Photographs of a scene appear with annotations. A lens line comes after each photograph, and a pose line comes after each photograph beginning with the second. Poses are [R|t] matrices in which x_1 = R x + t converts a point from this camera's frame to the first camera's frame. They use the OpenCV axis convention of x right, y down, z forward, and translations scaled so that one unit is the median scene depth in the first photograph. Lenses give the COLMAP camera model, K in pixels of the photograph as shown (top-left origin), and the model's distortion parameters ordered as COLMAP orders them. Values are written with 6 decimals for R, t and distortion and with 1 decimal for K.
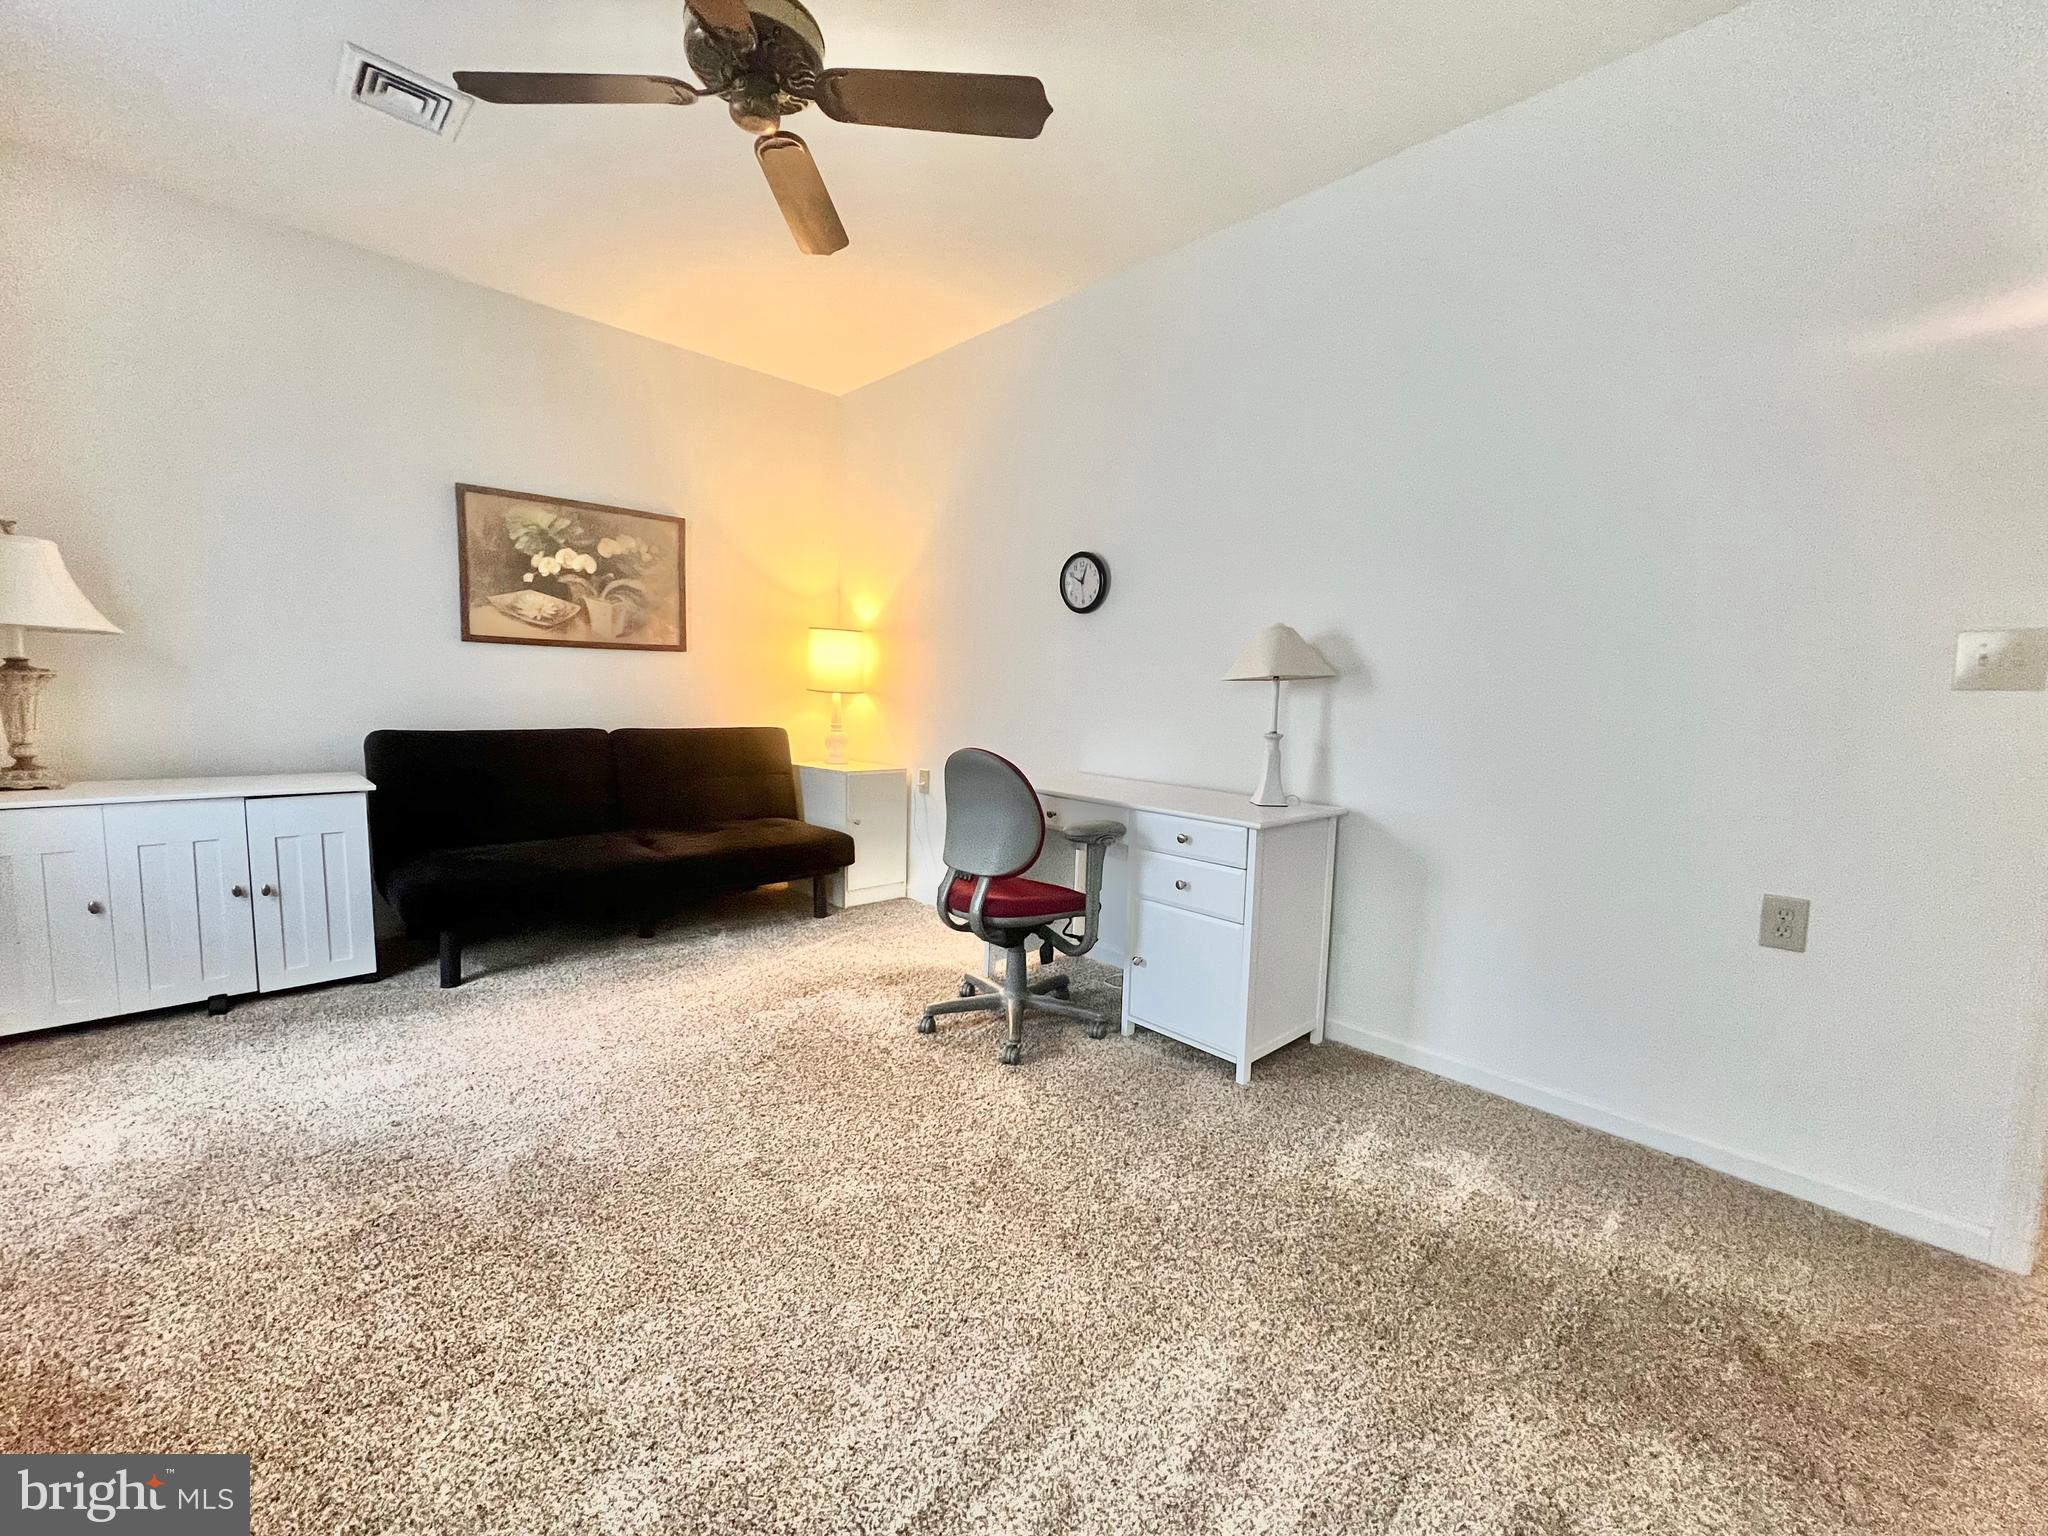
lens RADIAL K [[818.1, 0, 1024.0], [0, 818.1, 768.0], [0, 0, 1]] dist [0.000164, 0.000303]
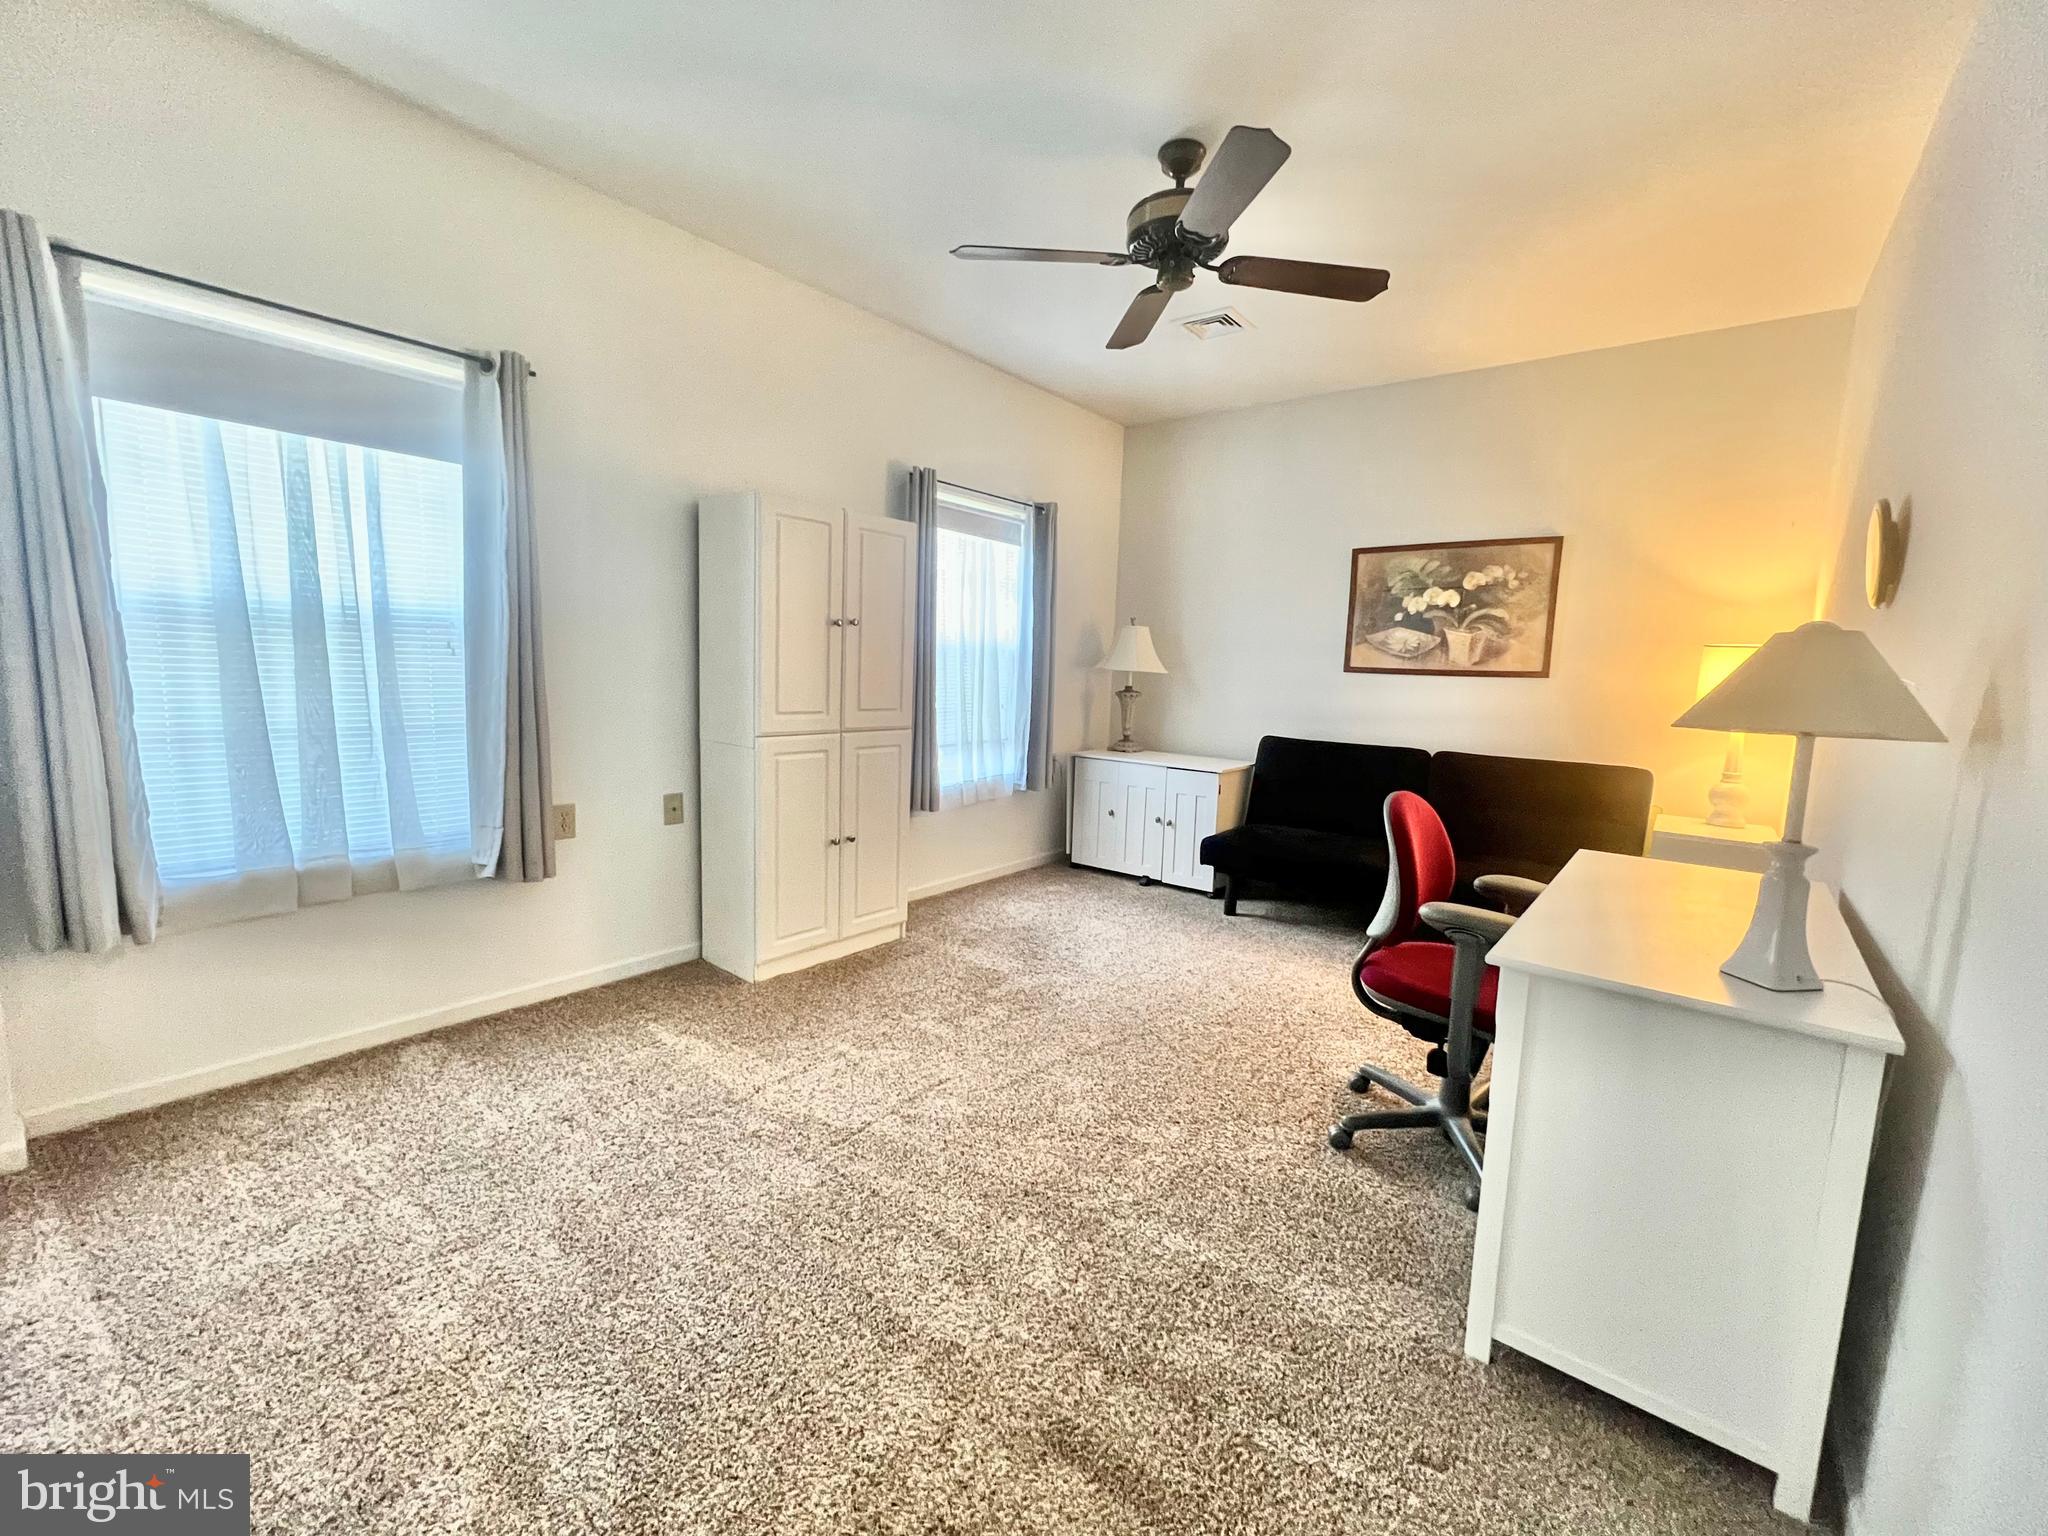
lens RADIAL K [[818.1, 0, 1024.0], [0, 818.1, 768.0], [0, 0, 1]] dist [0.000164, 0.000303]
pose [[0.145586, 0.100945, -0.984182, 0.484423], [-0.127172, 0.988438, 0.082569, -0.045582], [0.981138, 0.113140, 0.156740, 0.304668]]
